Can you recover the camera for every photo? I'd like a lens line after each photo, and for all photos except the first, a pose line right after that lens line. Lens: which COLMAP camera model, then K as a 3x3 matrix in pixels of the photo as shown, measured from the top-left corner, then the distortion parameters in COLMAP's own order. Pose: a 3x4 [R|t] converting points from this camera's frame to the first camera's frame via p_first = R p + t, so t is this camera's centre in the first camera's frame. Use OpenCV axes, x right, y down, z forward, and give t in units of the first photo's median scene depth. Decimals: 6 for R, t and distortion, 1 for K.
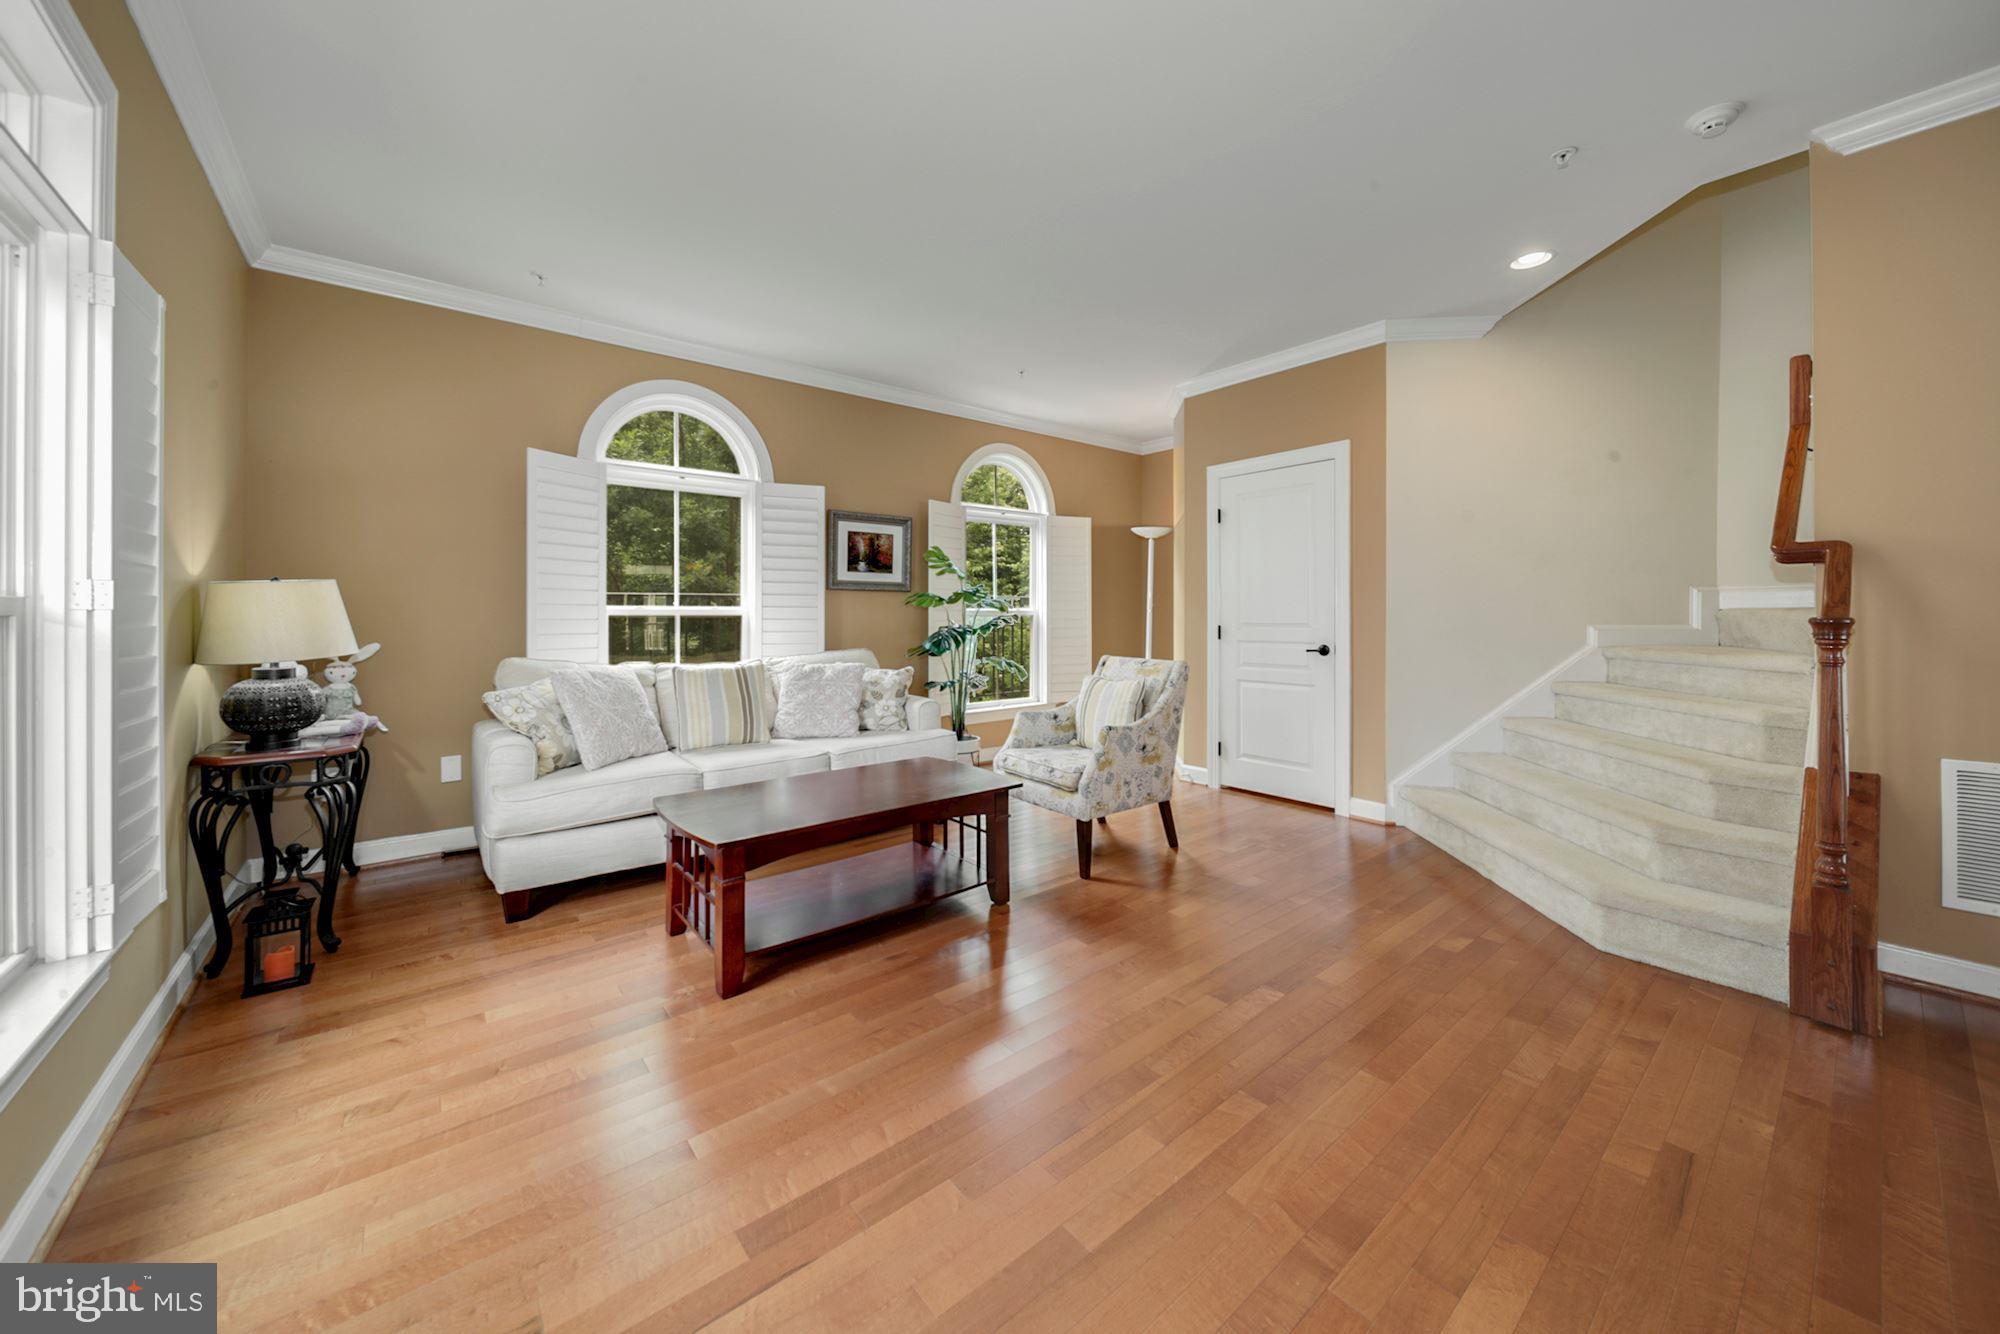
lens RADIAL K [[715.6, 0, 999.1], [0, 715.6, 614.4], [0, 0, 1]] dist [0.000863, -0.000074]
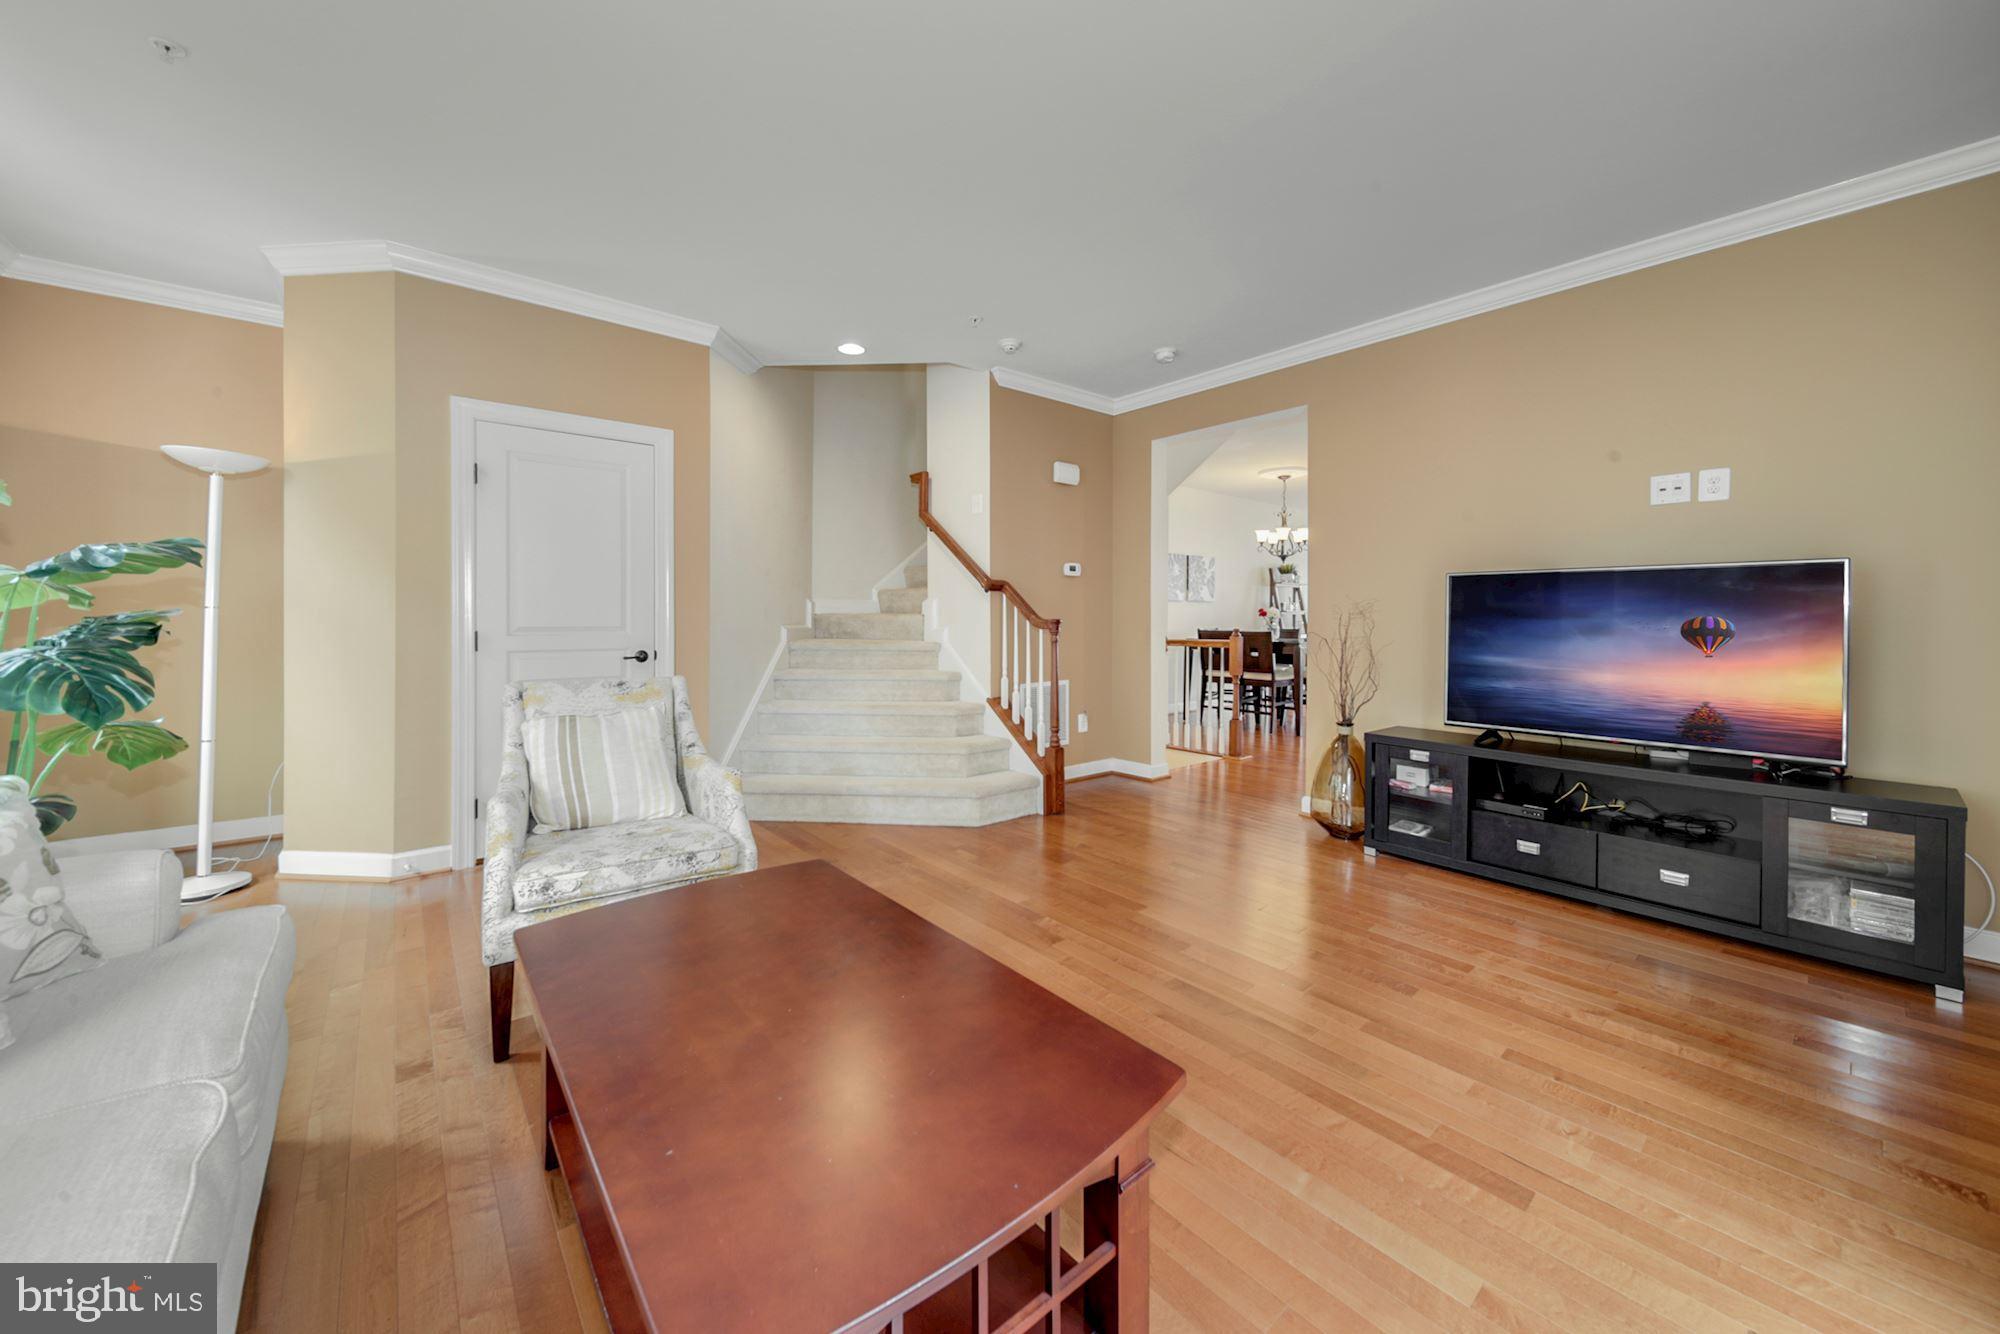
lens RADIAL K [[715.9, 0, 992.3], [0, 715.9, 626.9], [0, 0, 1]] dist [0.002530, -0.002272]
pose [[-0.001553, -0.013323, 0.999910, -0.457202], [-0.006847, 0.999888, 0.013312, -0.001801], [-0.999975, -0.006826, -0.001644, 0.580077]]
